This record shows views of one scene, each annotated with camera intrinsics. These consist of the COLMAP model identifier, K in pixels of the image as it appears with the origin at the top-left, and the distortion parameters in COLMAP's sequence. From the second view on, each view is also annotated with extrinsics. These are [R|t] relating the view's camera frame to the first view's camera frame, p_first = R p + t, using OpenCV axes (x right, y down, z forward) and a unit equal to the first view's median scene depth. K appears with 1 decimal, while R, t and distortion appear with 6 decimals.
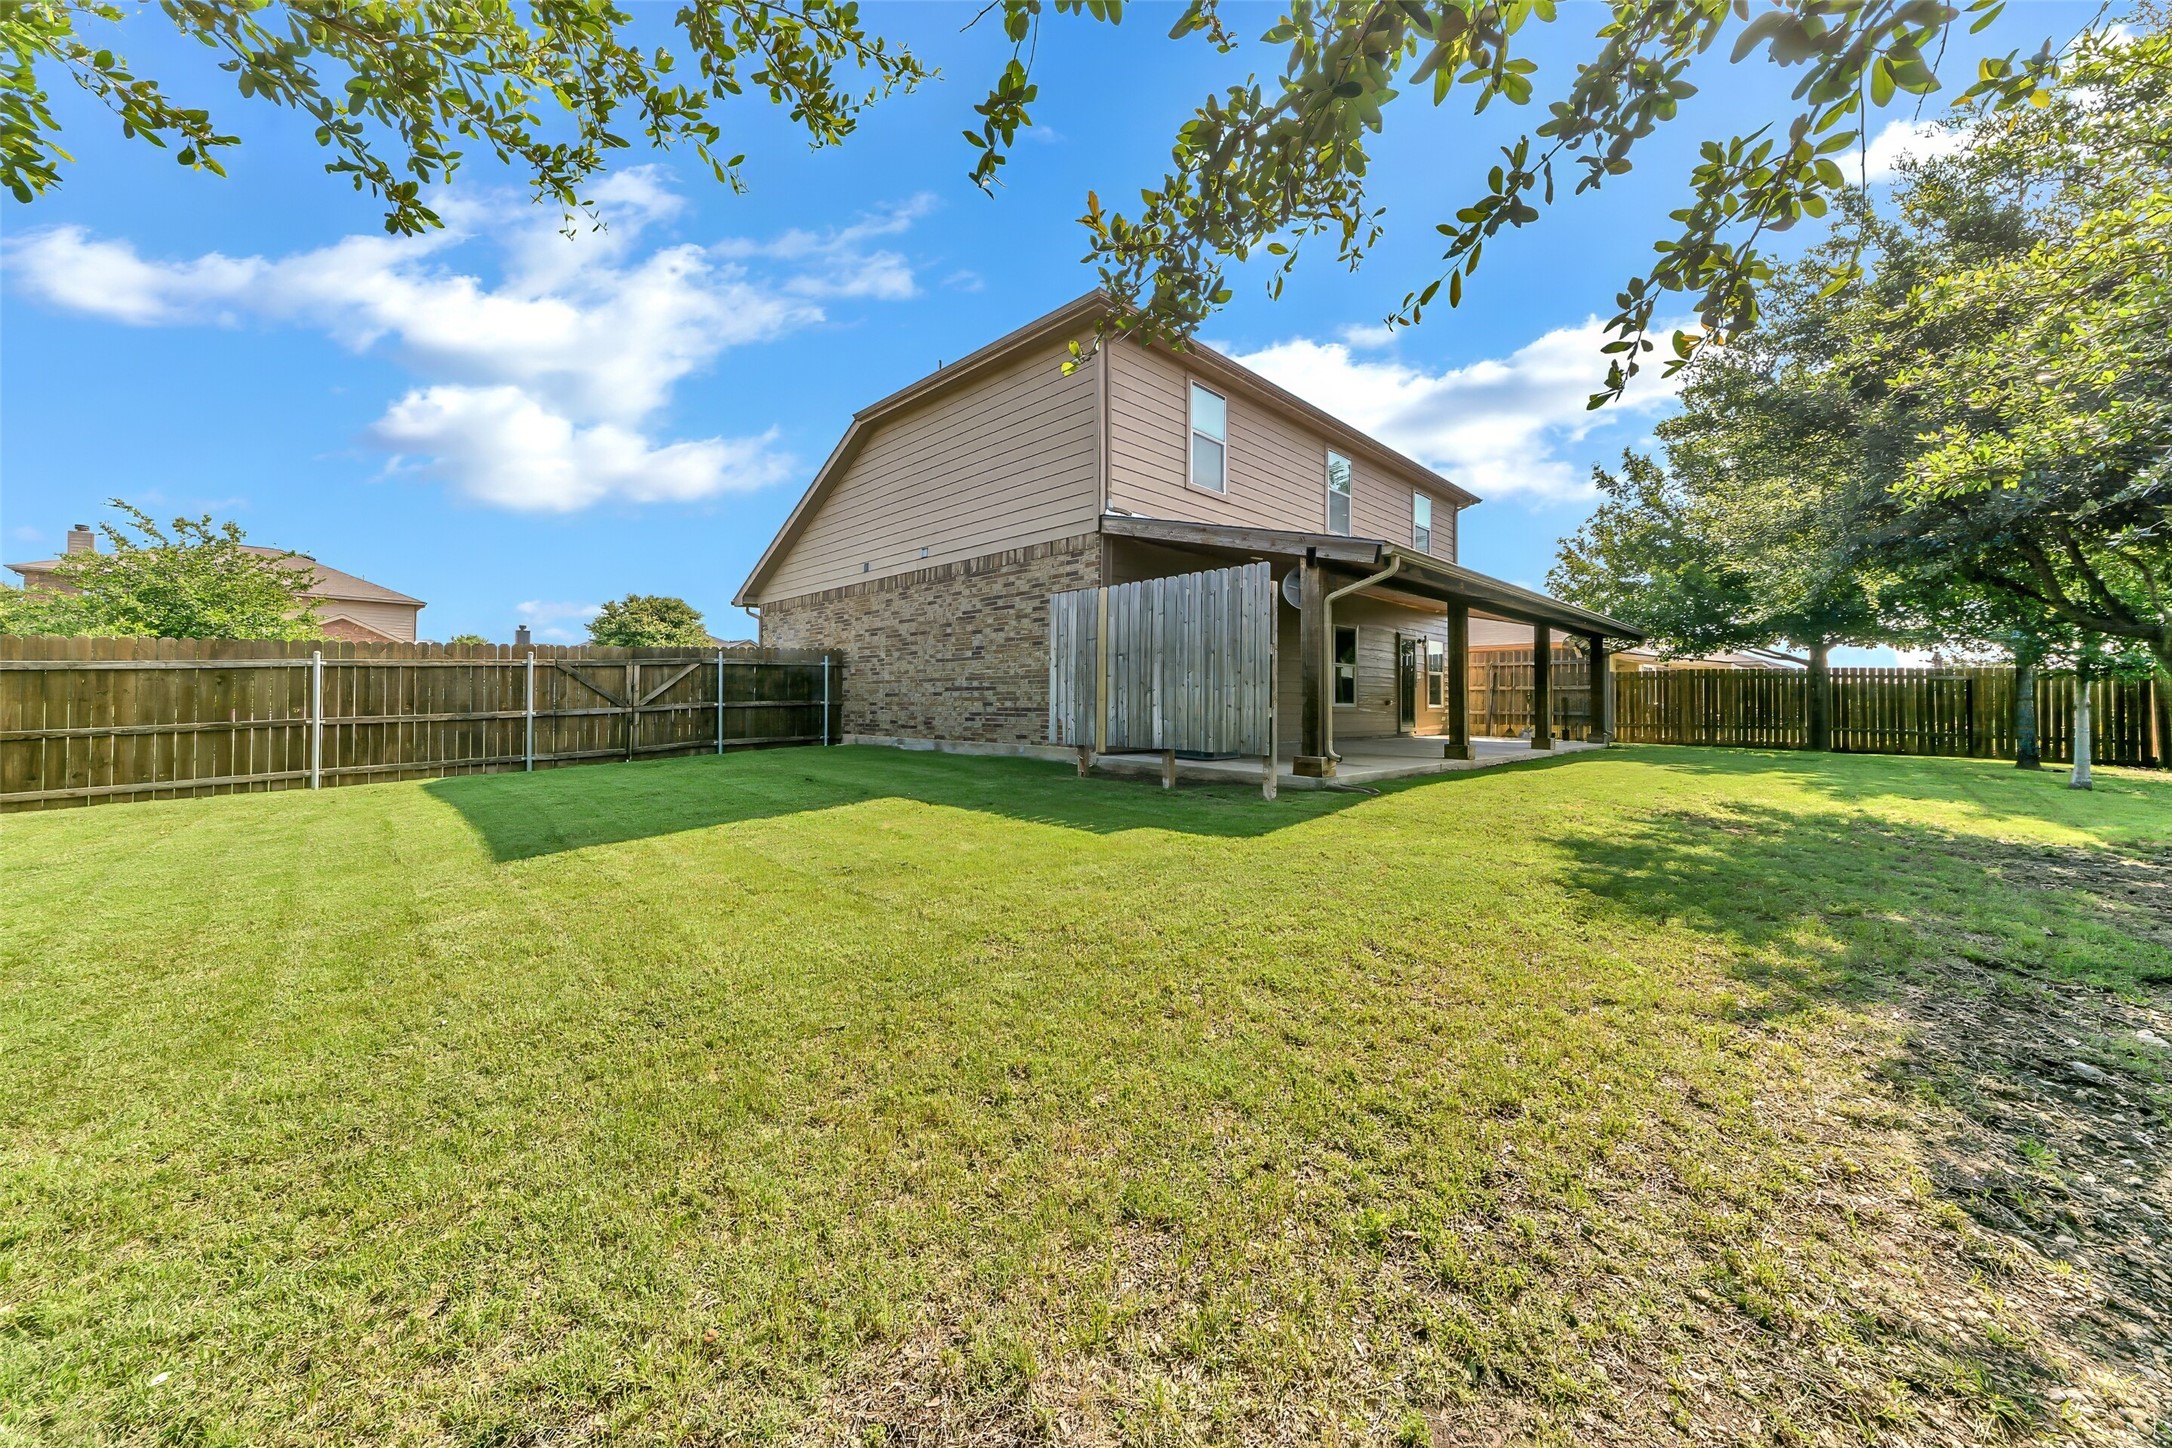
lens RADIAL K [[766.1, 0, 1092.3], [0, 766.1, 686.8], [0, 0, 1]] dist [0.003520, -0.000298]
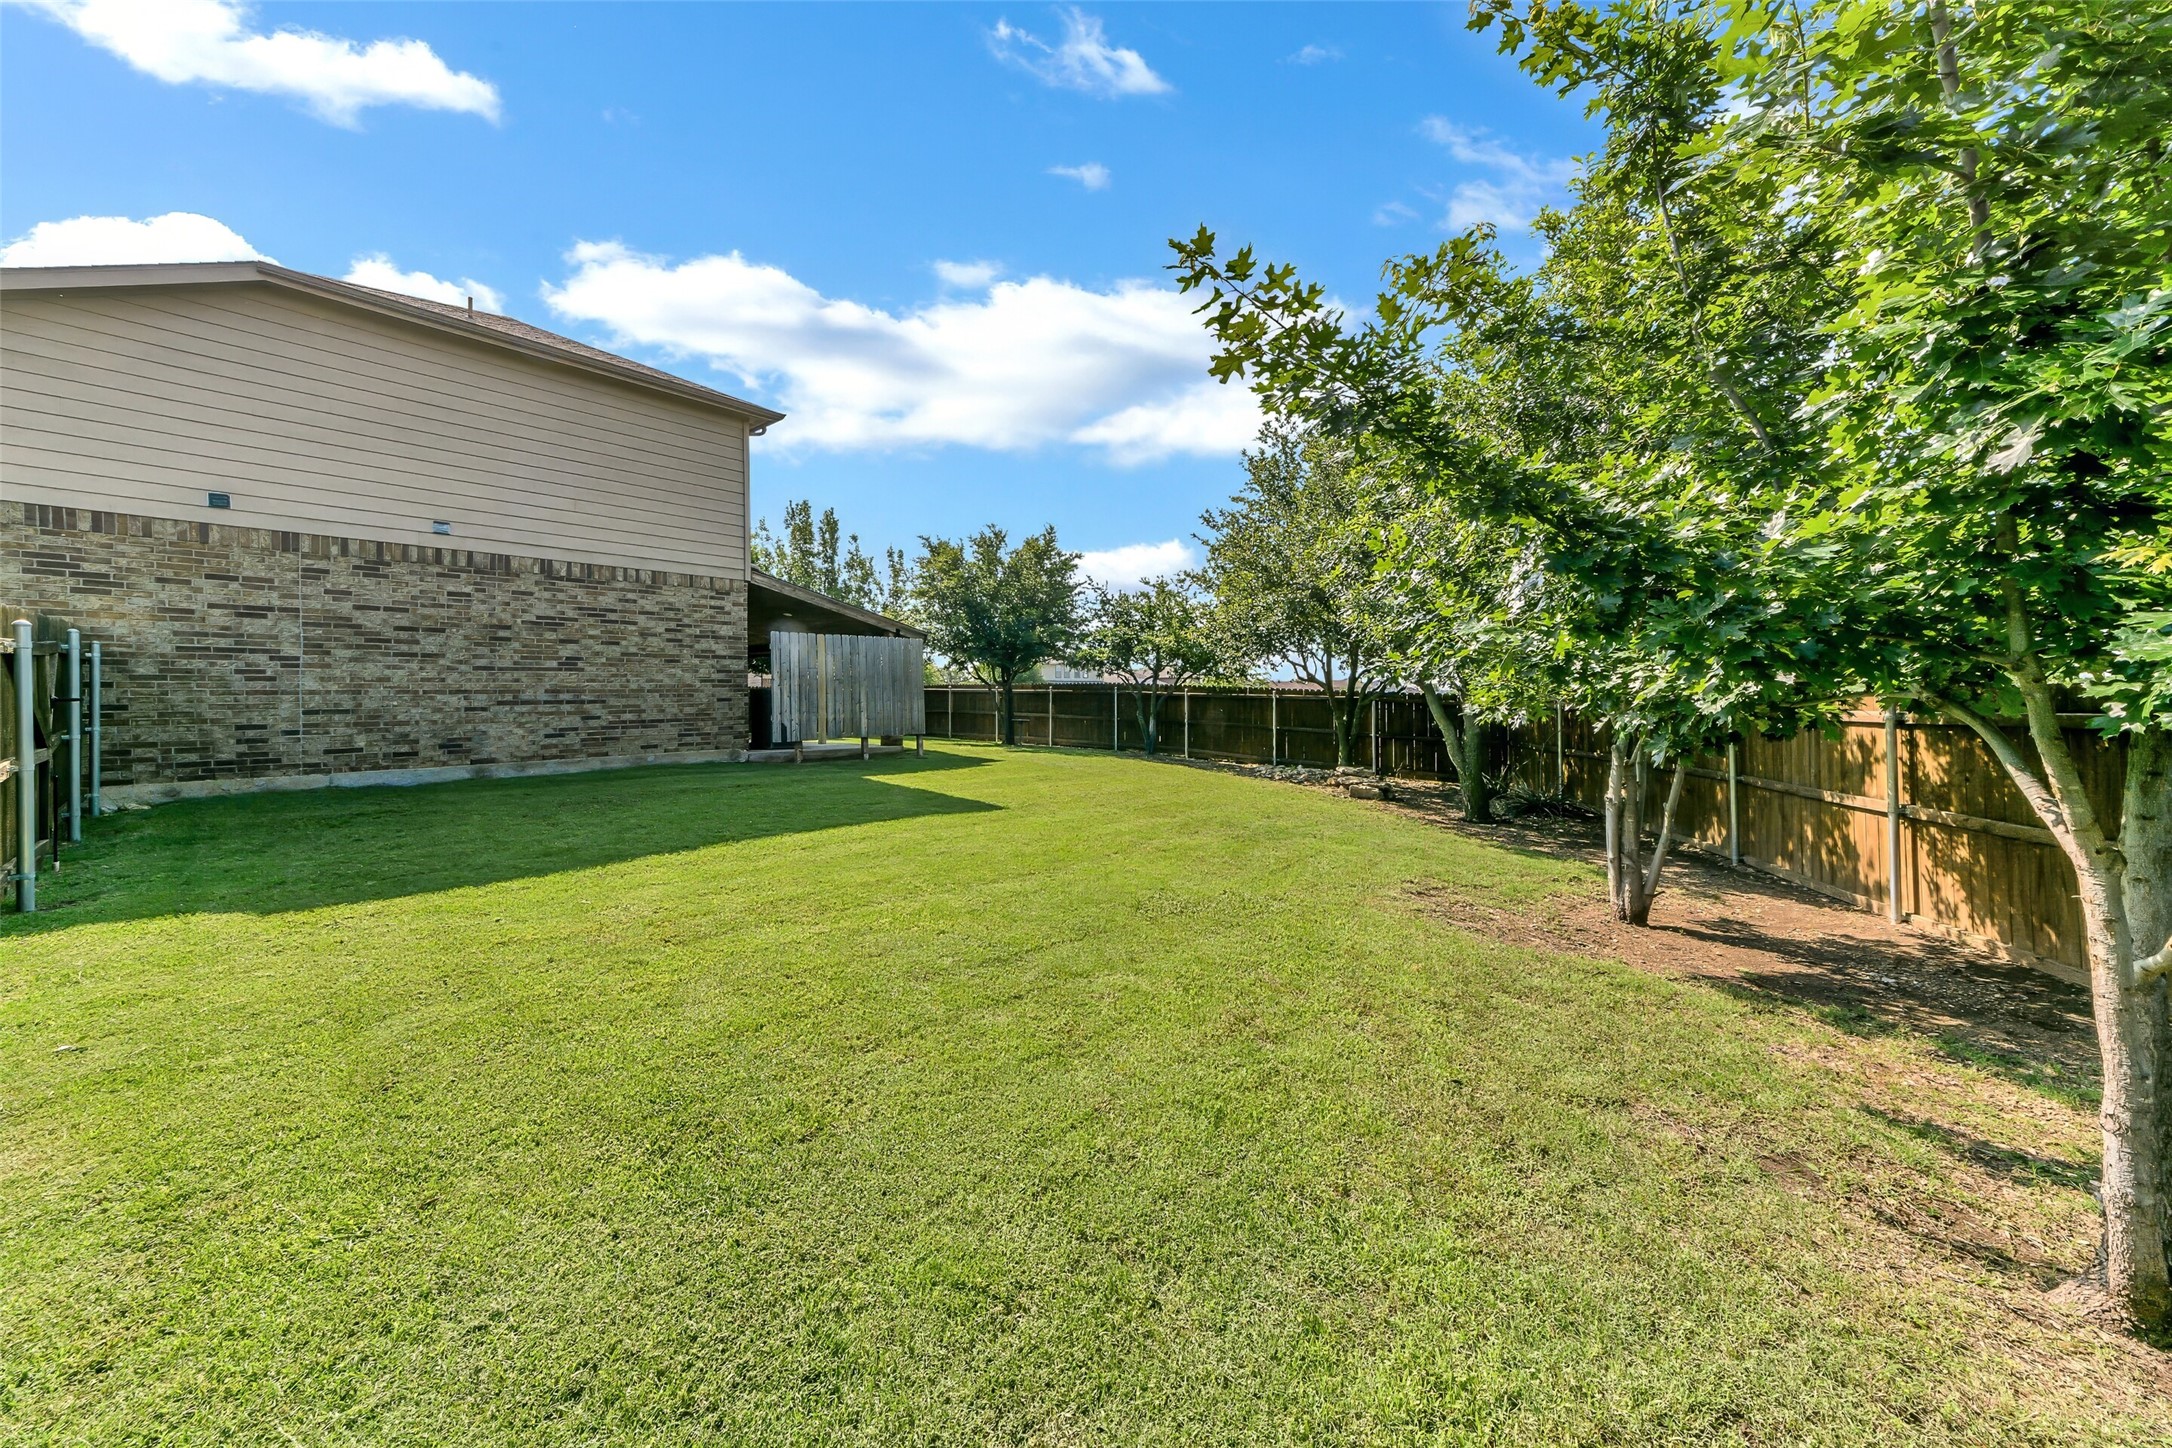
lens RADIAL K [[766.1, 0, 1092.3], [0, 766.1, 686.8], [0, 0, 1]] dist [0.003520, -0.000298]
pose [[-0.073752, 0.010459, 0.997222, -1.132903], [-0.006892, 0.999916, -0.010997, -0.010186], [-0.997253, -0.007684, -0.073674, 0.429241]]
